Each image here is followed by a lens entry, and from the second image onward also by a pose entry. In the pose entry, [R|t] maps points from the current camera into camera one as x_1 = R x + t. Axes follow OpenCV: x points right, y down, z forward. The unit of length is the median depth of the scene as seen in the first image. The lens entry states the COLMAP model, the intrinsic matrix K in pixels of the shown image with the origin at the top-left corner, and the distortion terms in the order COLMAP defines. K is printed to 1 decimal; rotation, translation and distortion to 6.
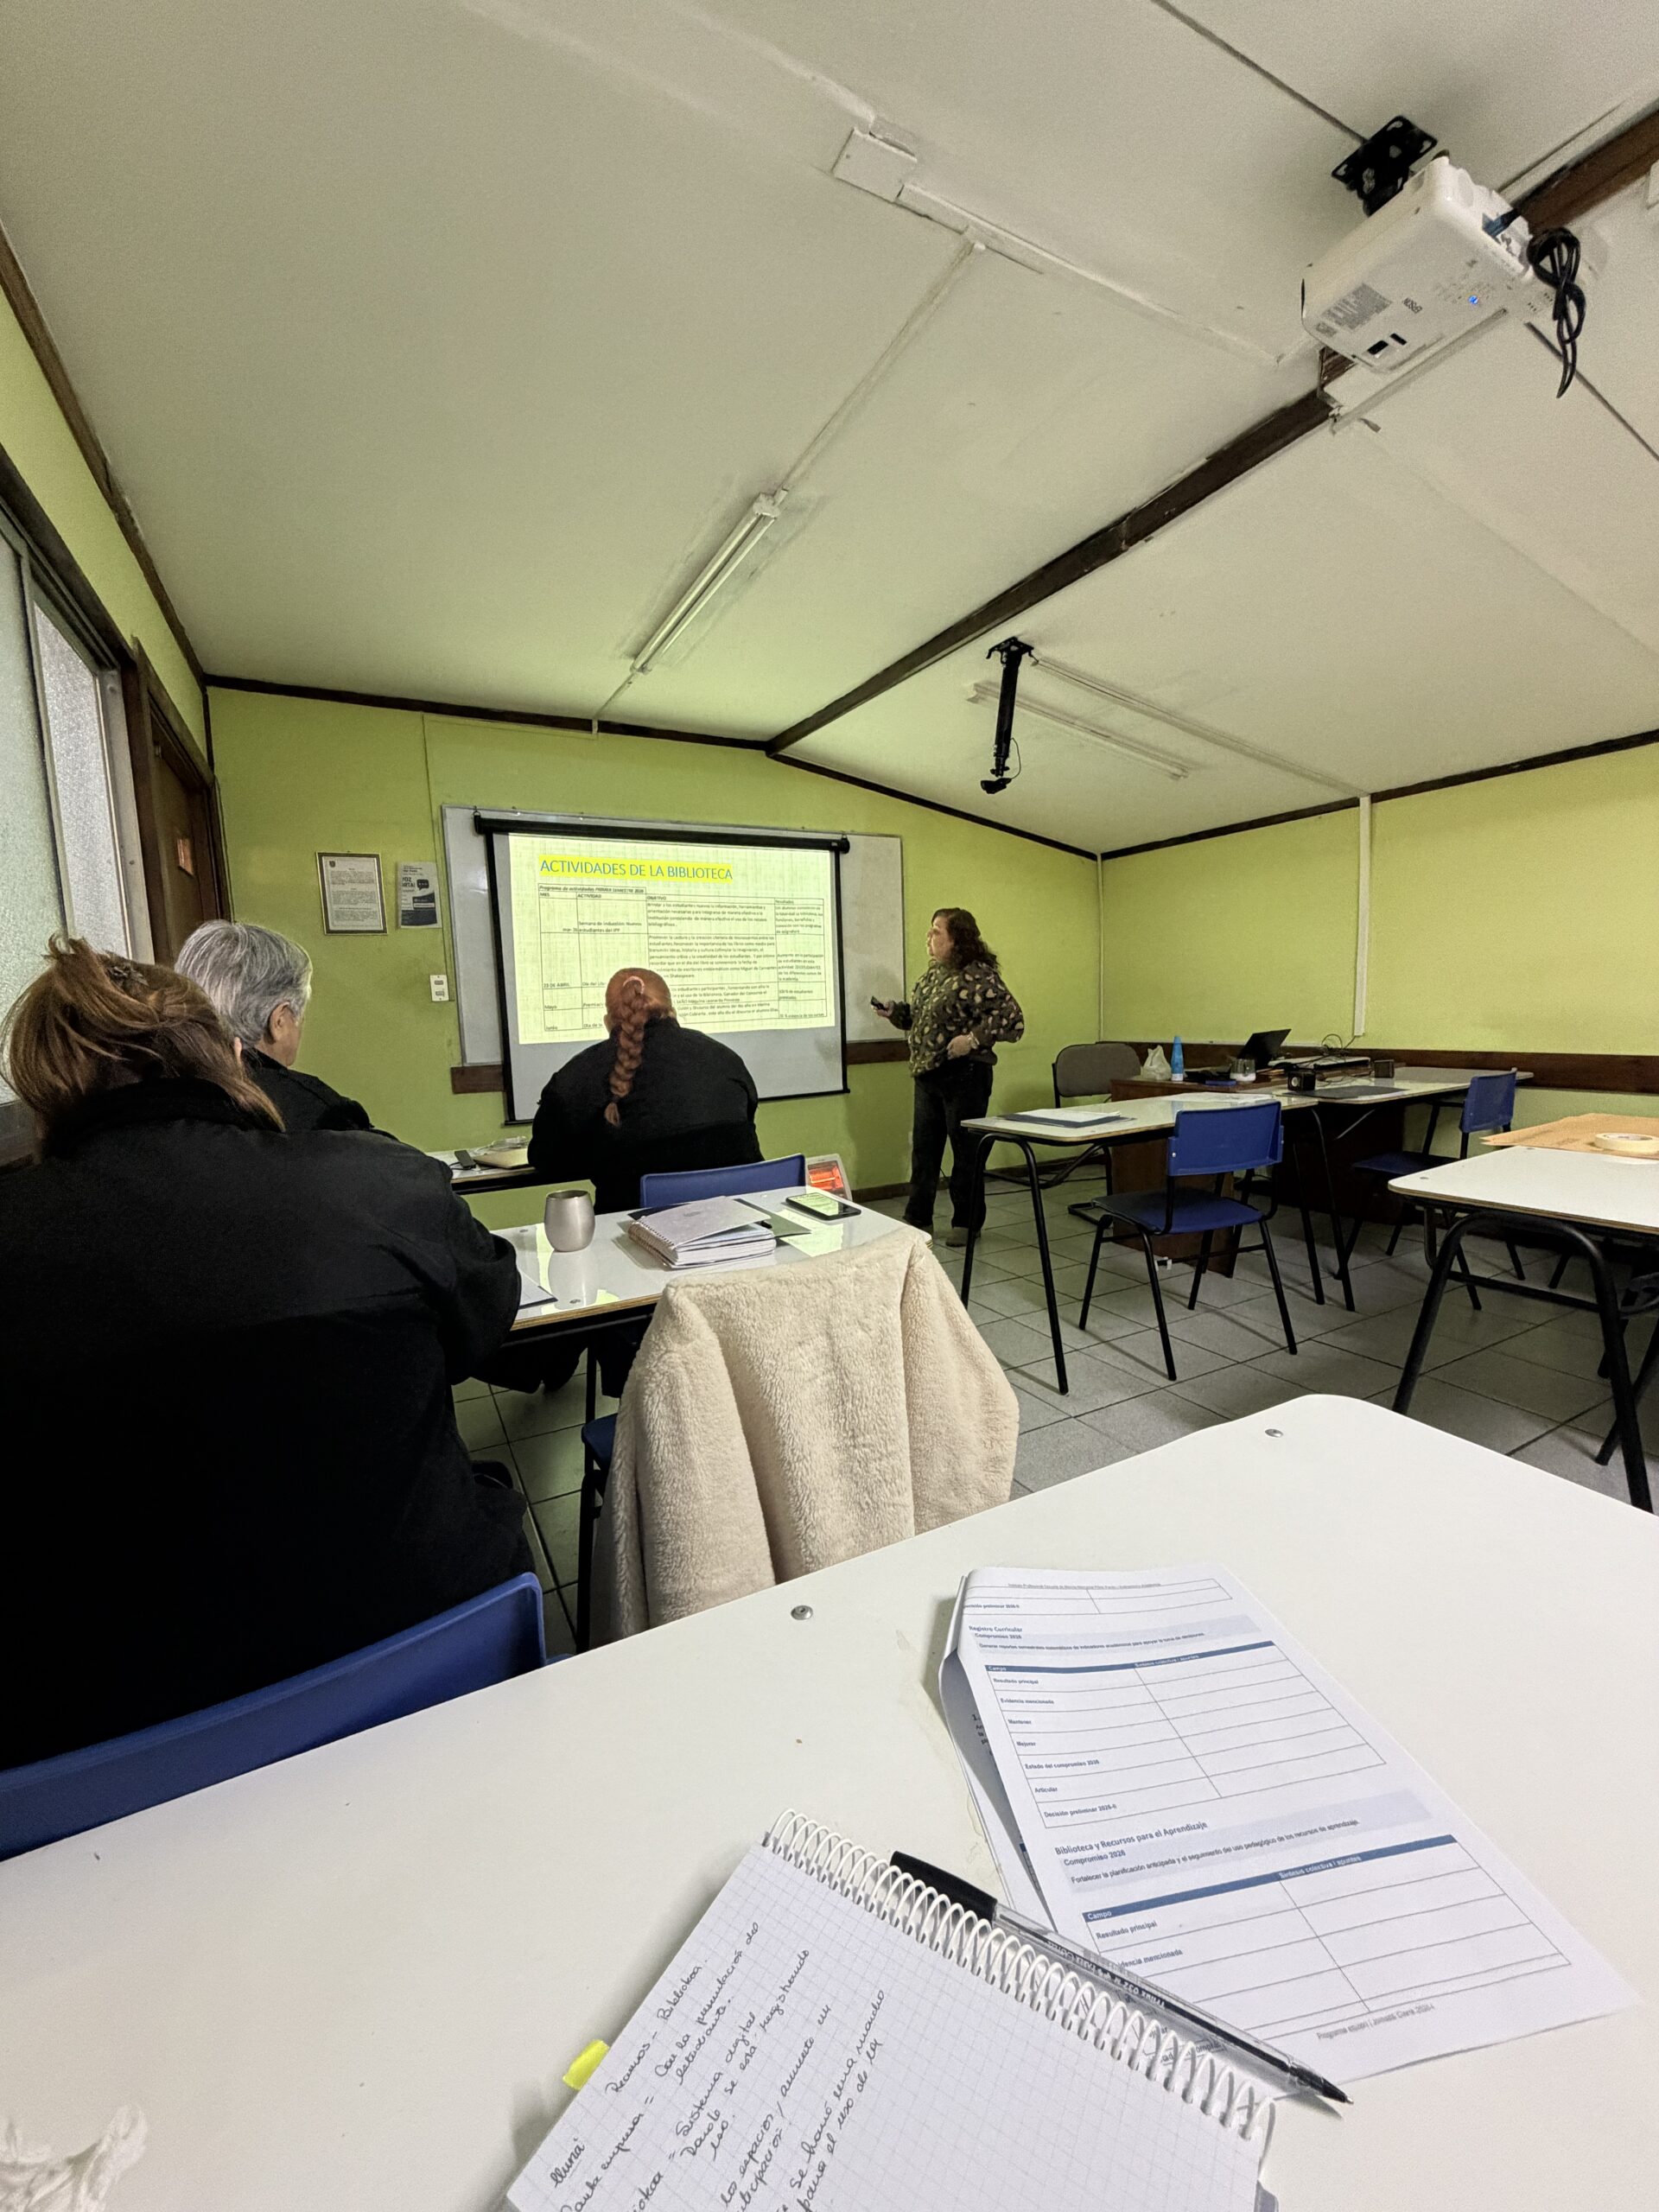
lens RADIAL K [[895.6, 0, 836.3], [0, 895.6, 1111.2], [0, 0, 1]] dist [-0.022853, 0.000347]
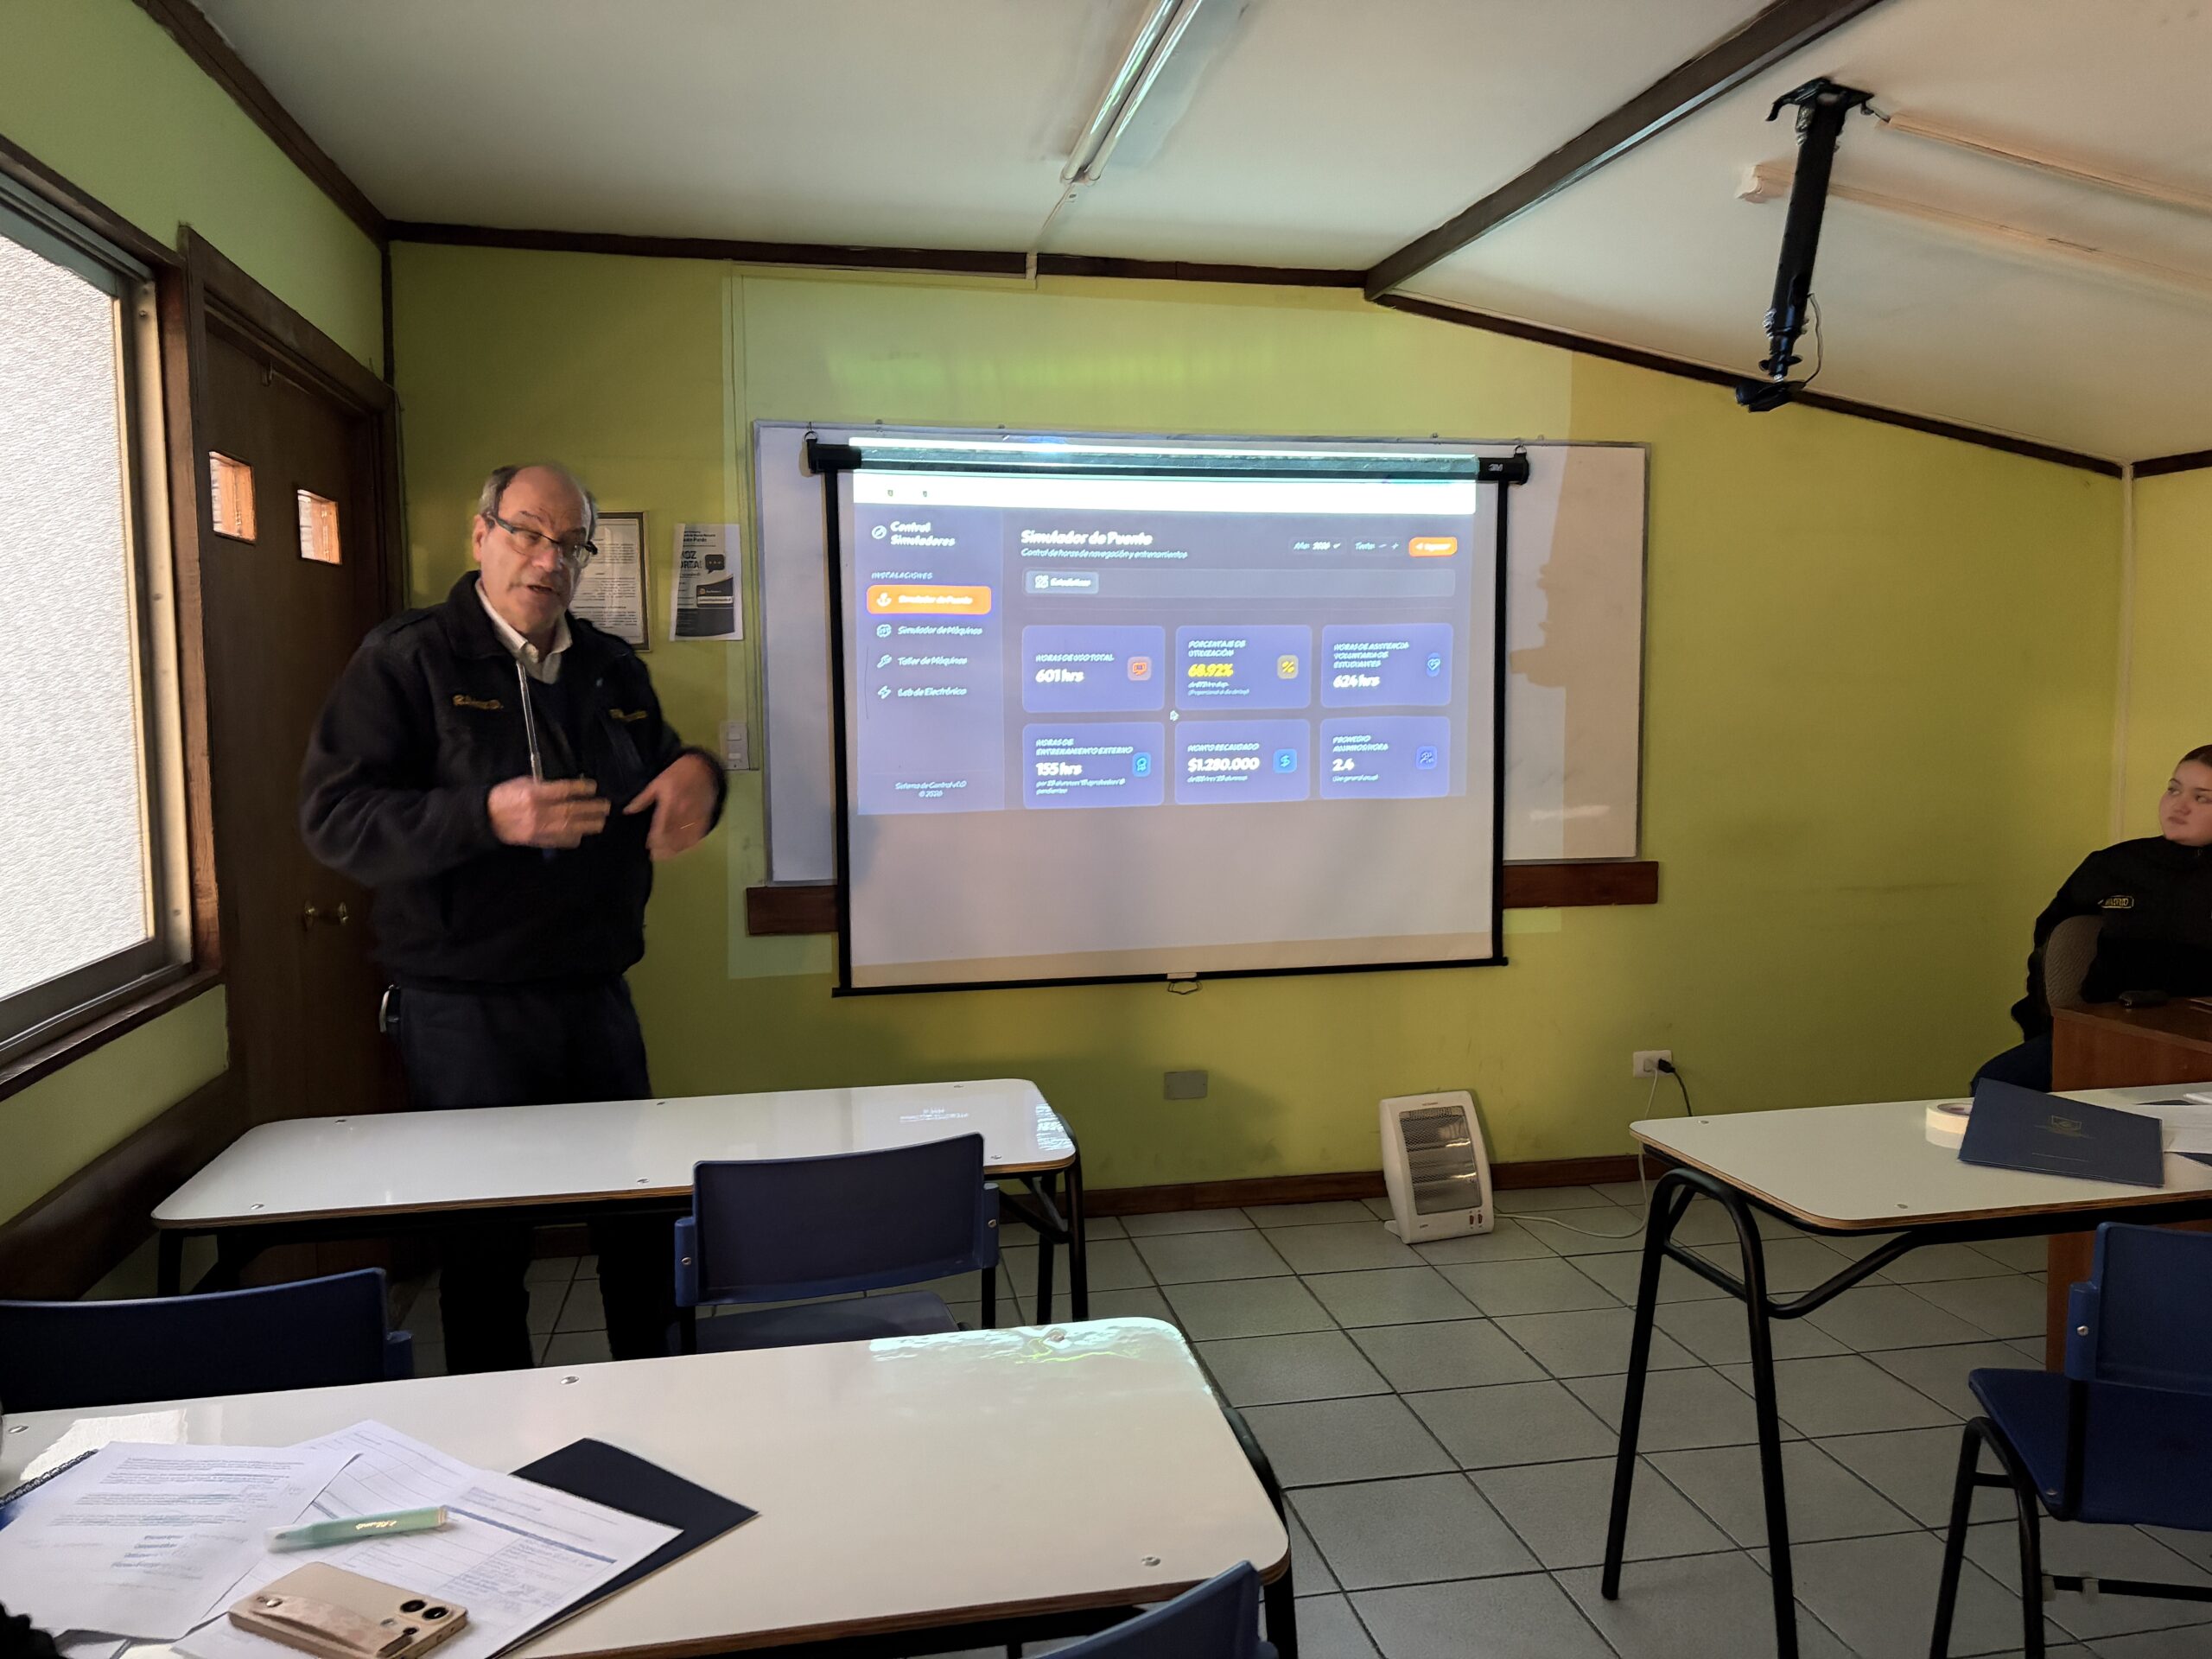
lens RADIAL K [[1709.2, 0, 1104.7], [0, 1709.2, 821.2], [0, 0, 1]] dist [0.023890, -0.056716]
pose [[0.951647, 0.053875, -0.302434, 0.108301], [-0.061865, 0.997942, -0.016895, -0.089612], [0.300901, 0.034788, 0.953021, 0.046321]]
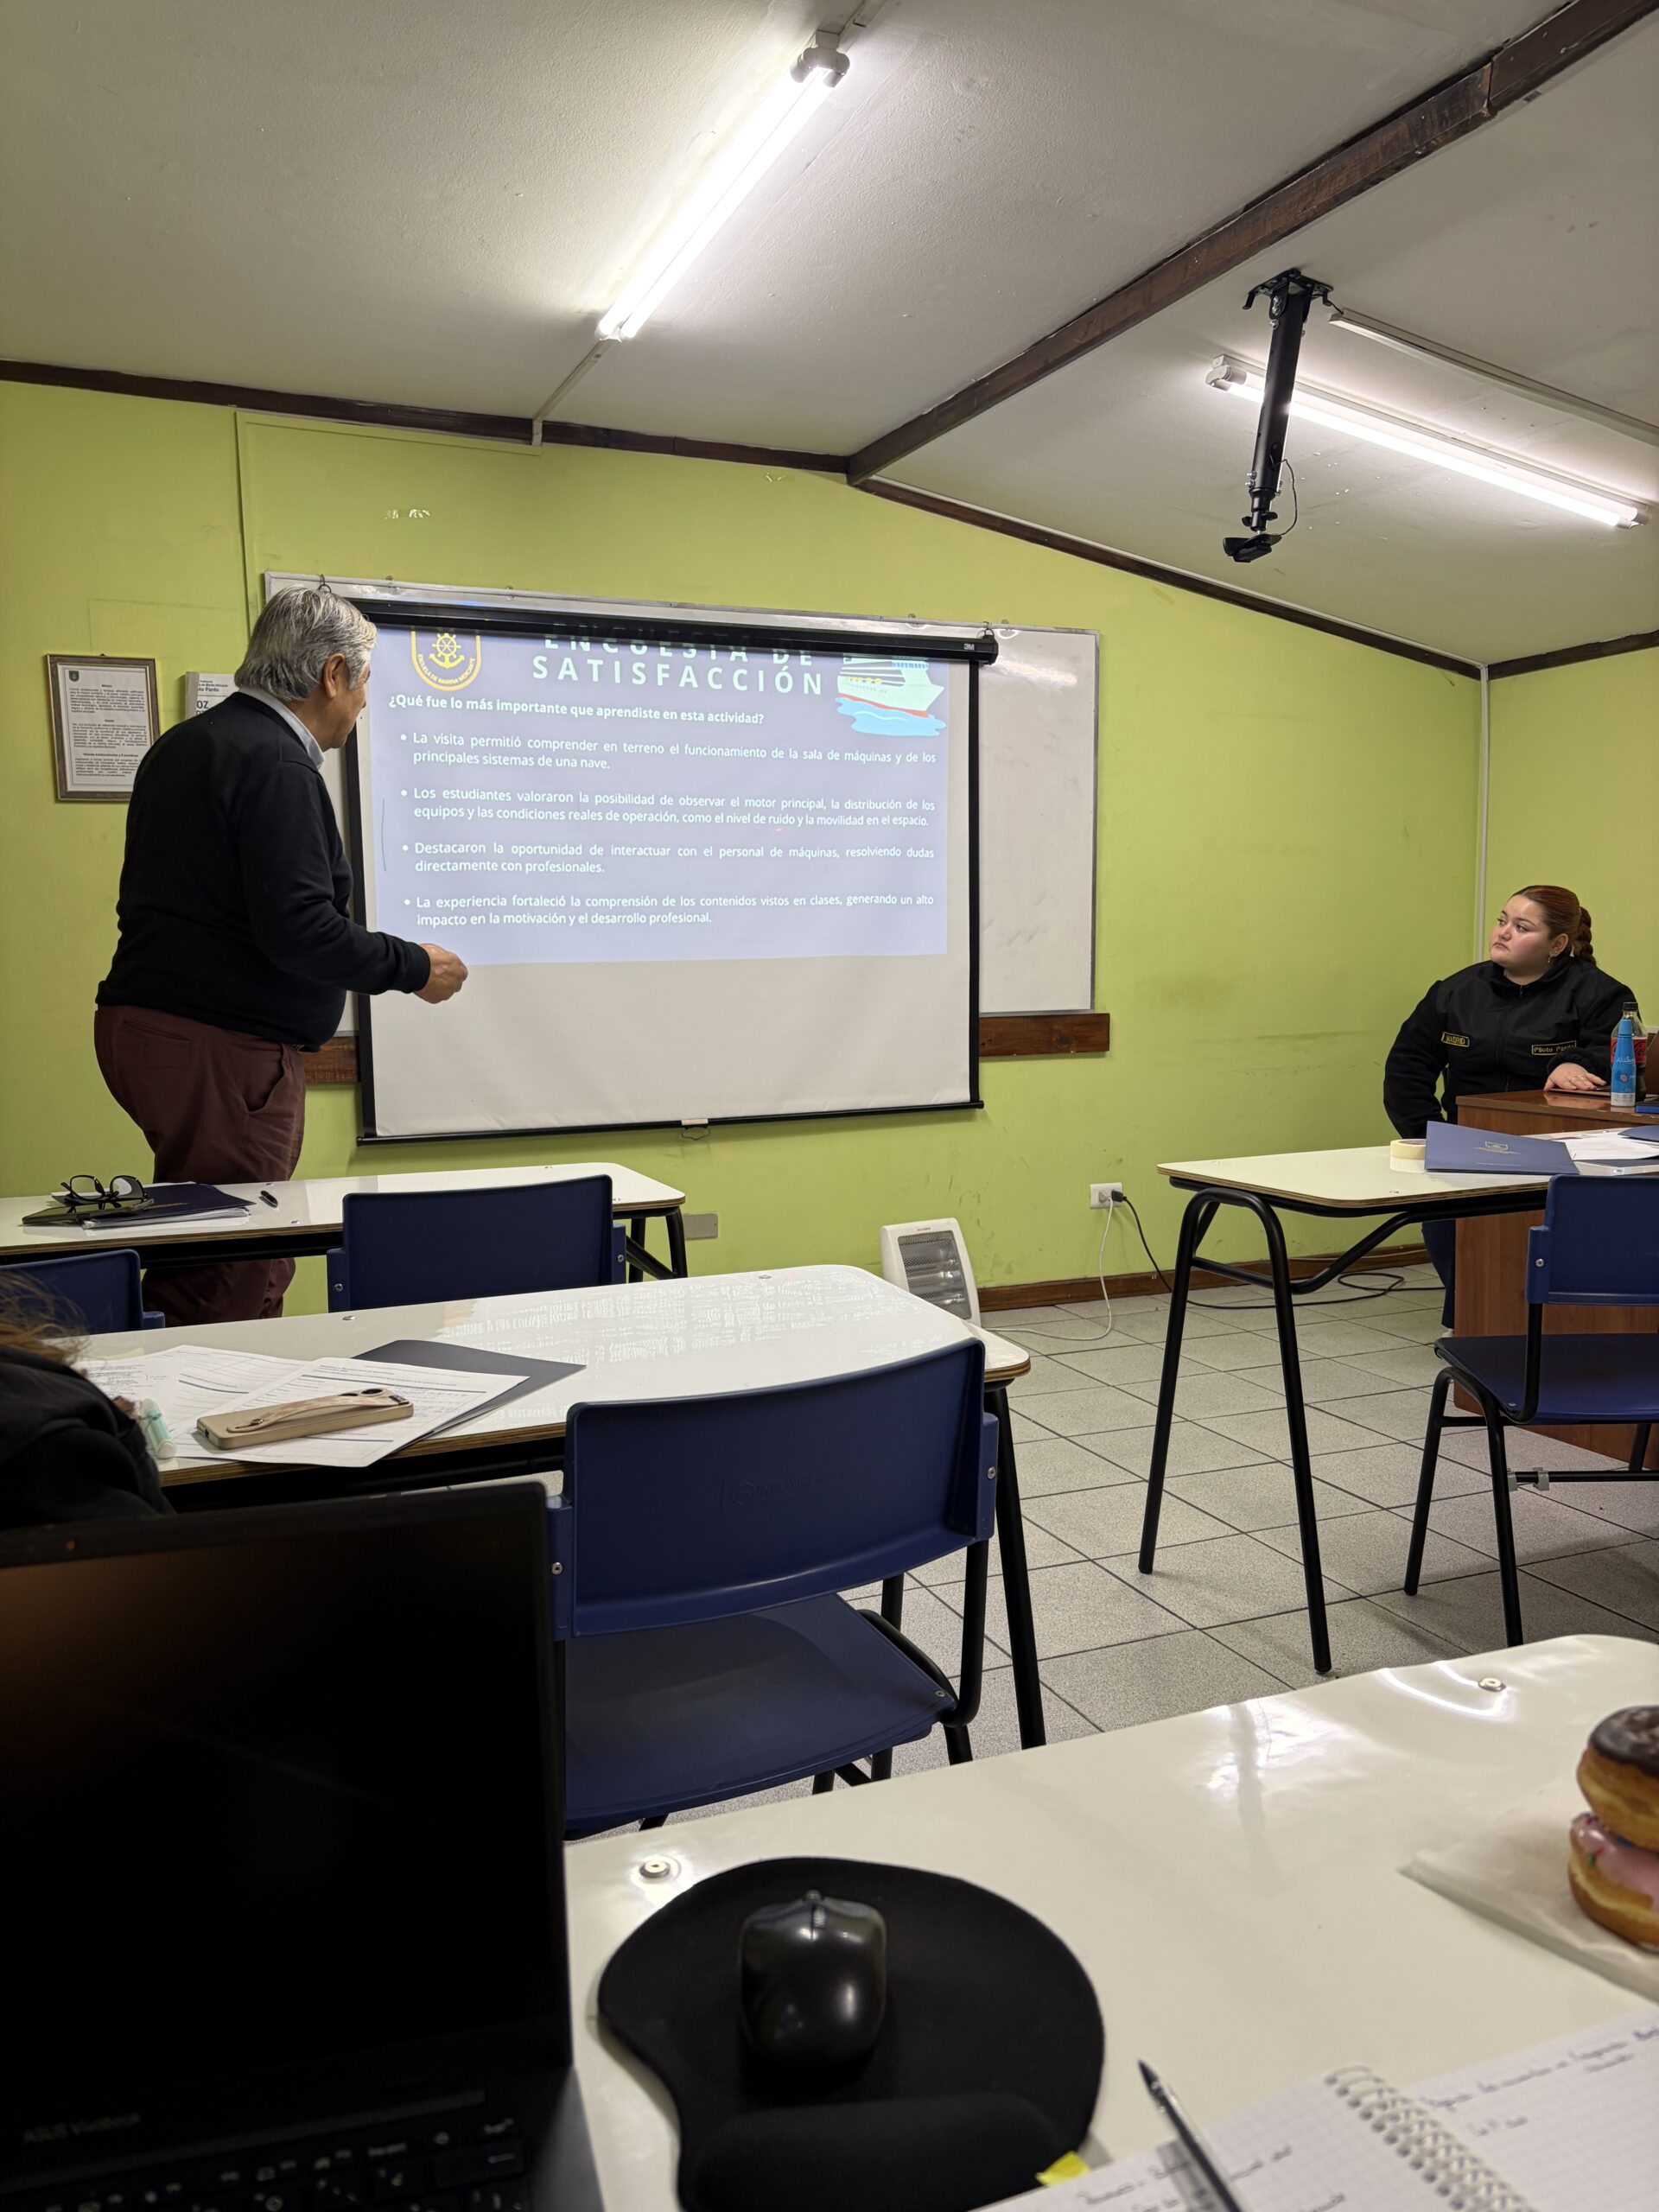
lens RADIAL K [[1709.2, 0, 834.5], [0, 1709.2, 1152.6], [0, 0, 1]] dist [0.023890, -0.056716]
pose [[0.994867, 0.033742, -0.095395, 0.032312], [-0.033134, 0.999419, 0.007952, 0.000972], [0.095608, -0.004750, 0.995408, -0.047351]]
